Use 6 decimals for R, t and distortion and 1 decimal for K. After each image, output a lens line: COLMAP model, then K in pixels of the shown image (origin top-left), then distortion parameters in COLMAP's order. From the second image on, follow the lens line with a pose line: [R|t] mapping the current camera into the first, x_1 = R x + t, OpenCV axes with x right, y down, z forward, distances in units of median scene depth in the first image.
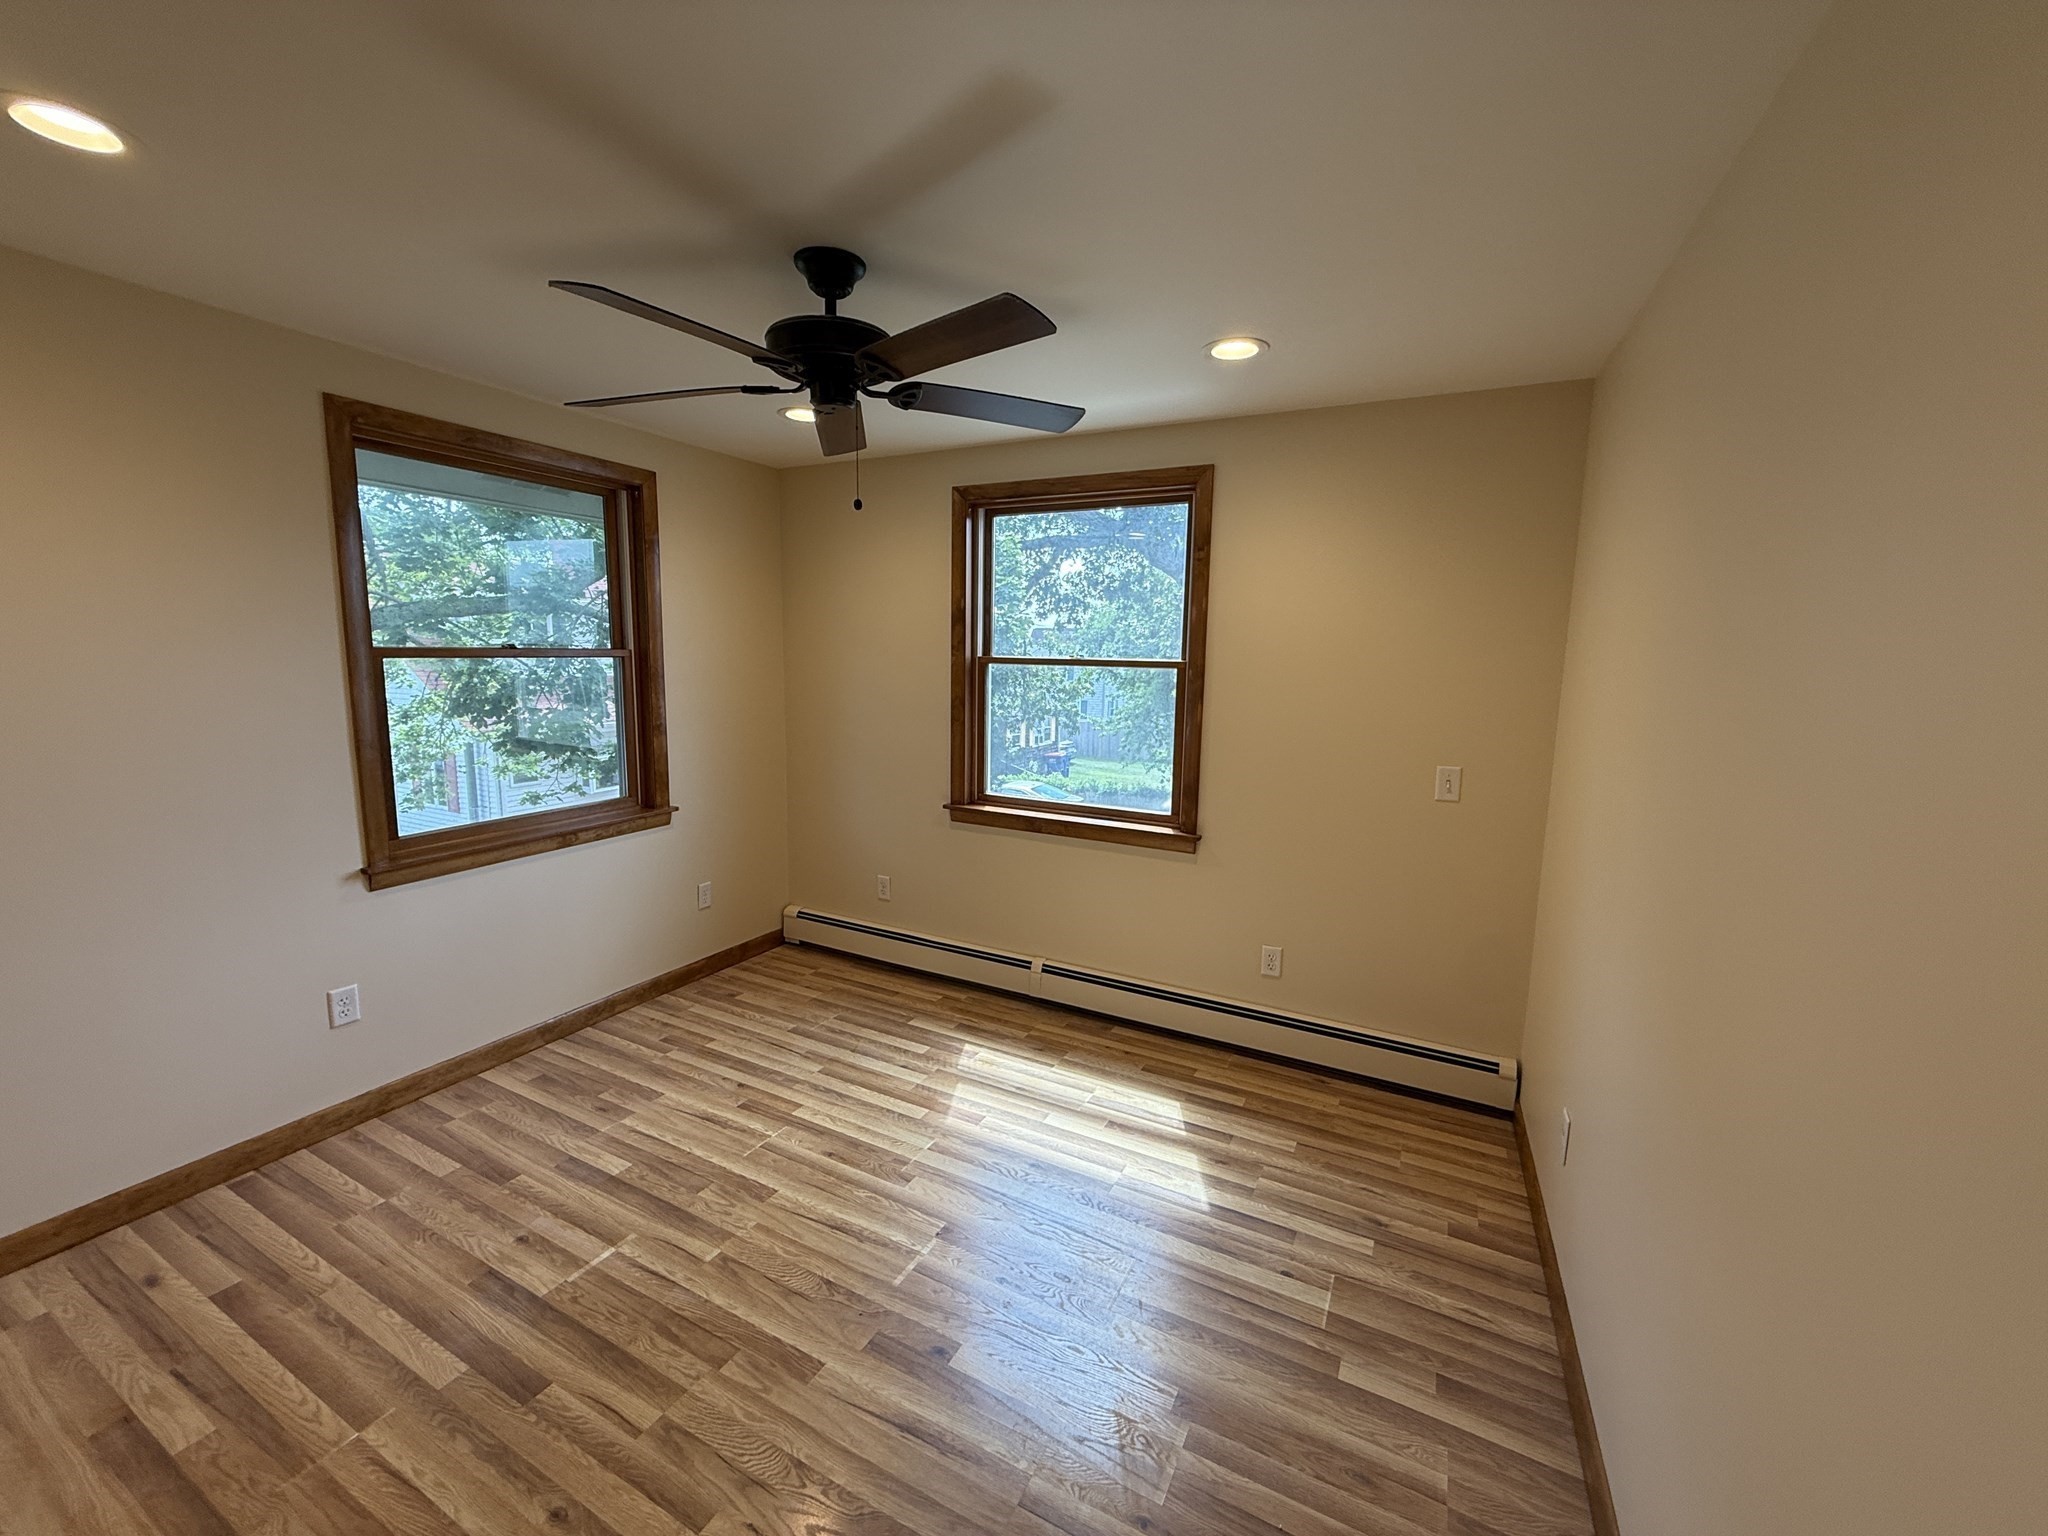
lens RADIAL K [[815.2, 0, 1024.0], [0, 815.2, 768.0], [0, 0, 1]] dist [0.001837, -0.000081]
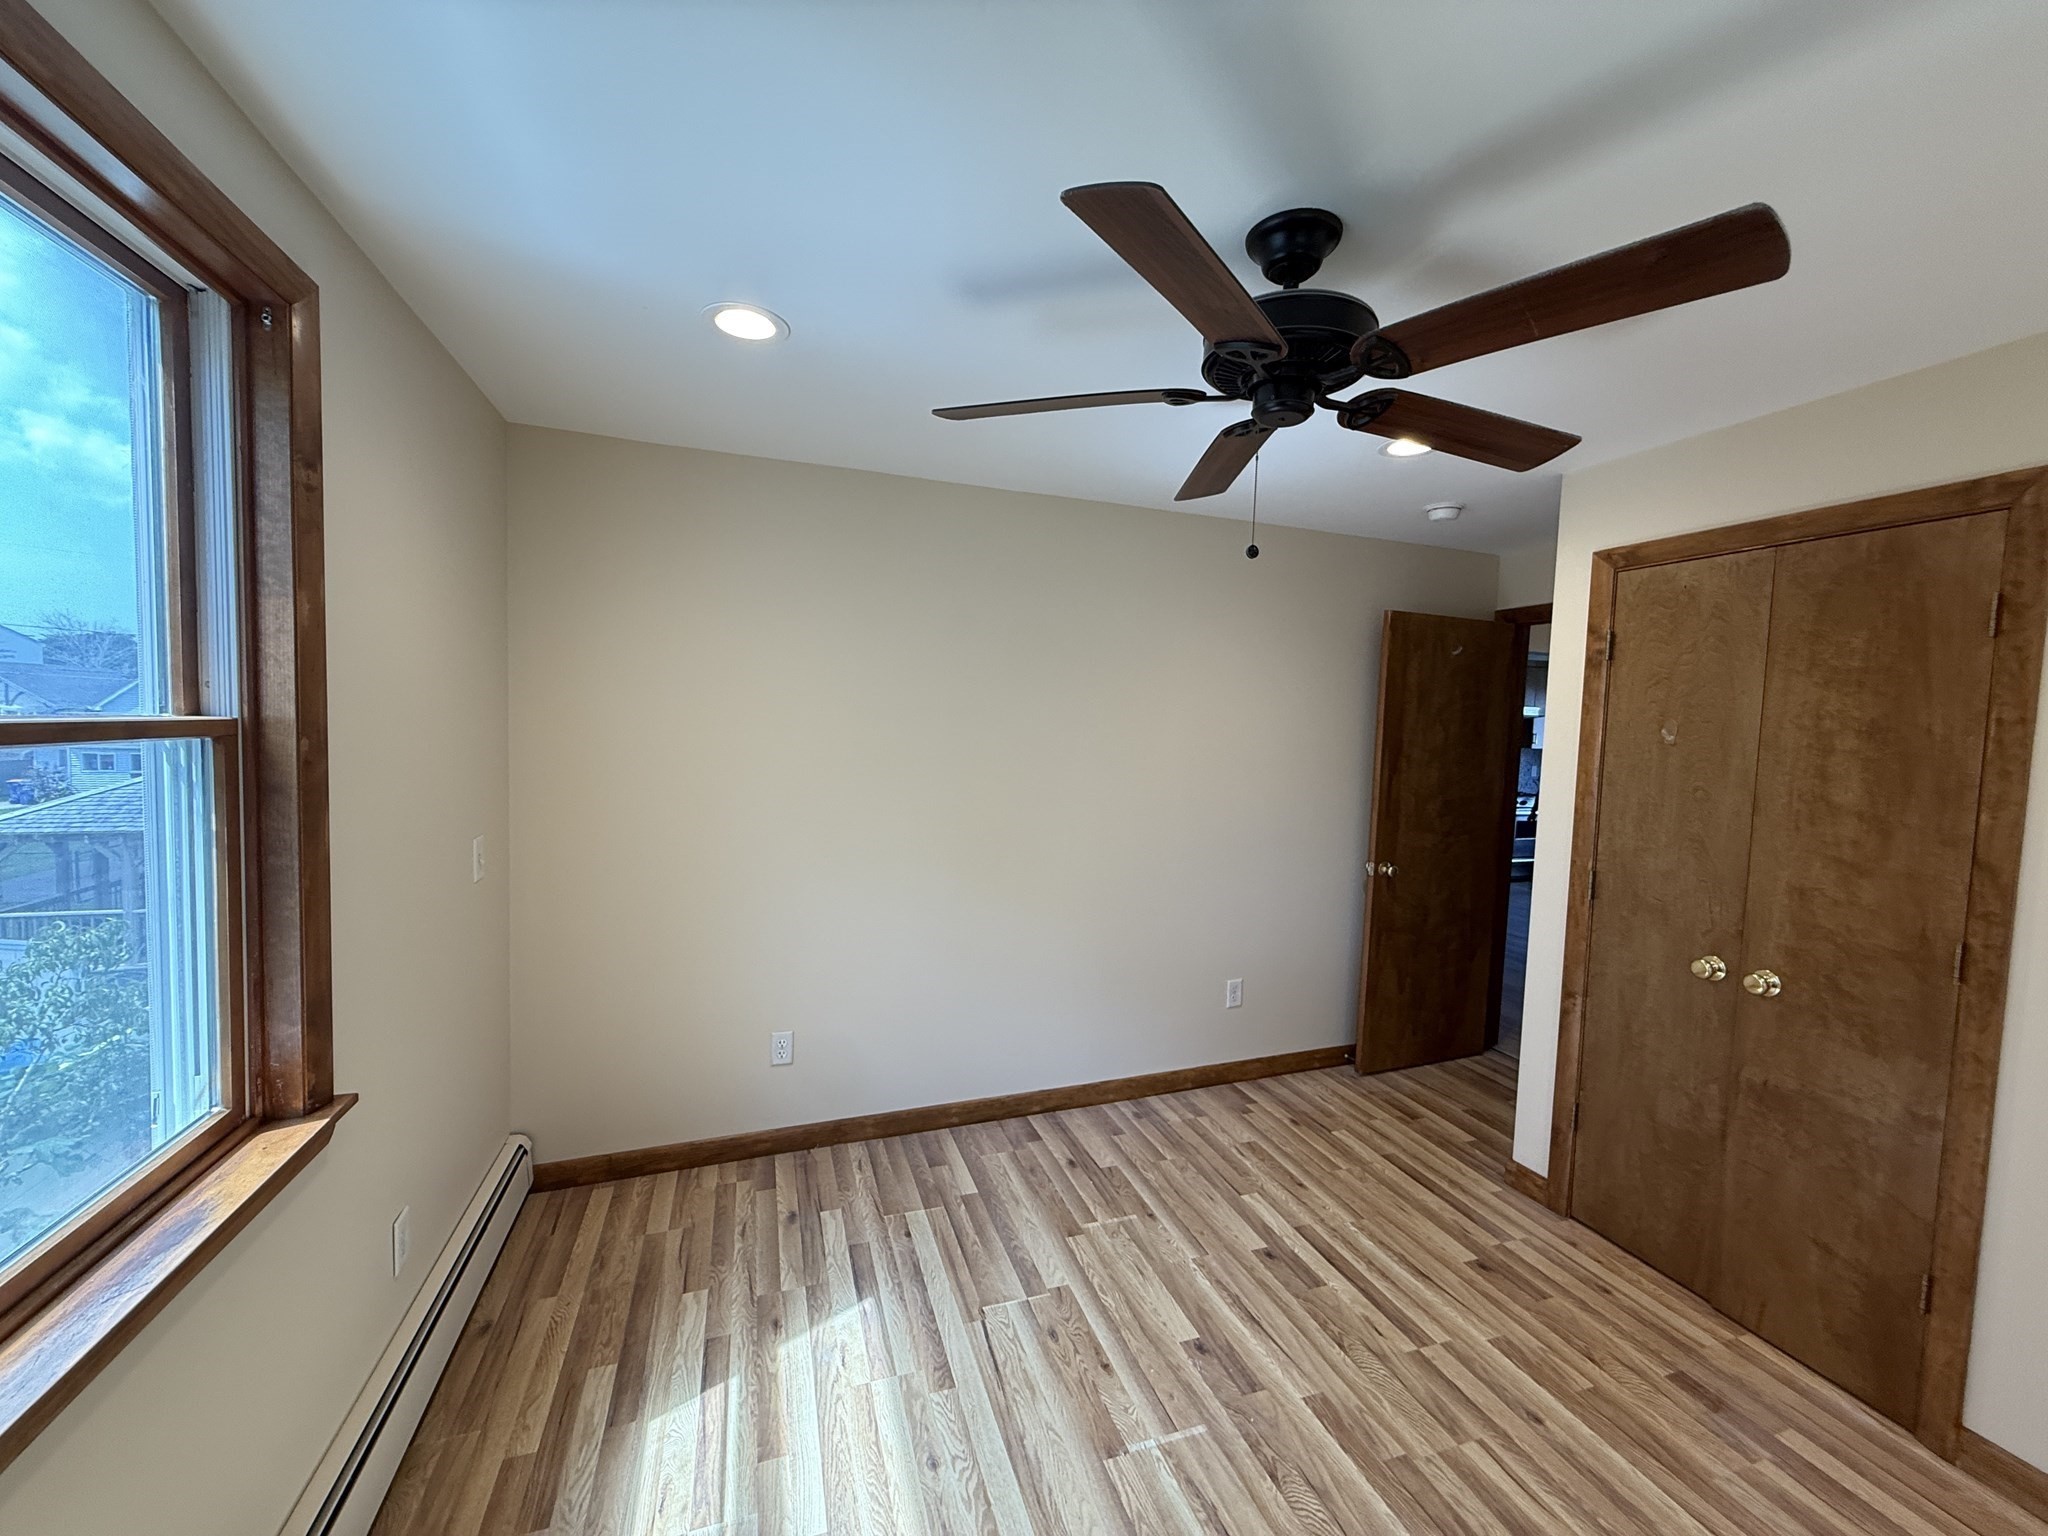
lens RADIAL K [[821.9, 0, 1026.0], [0, 821.9, 727.1], [0, 0, 1]] dist [-0.000446, -0.000246]
pose [[-0.718282, -0.046778, 0.694178, -0.604490], [0.055949, 0.990623, 0.124645, -0.250209], [-0.693499, 0.128369, -0.708929, 1.668680]]
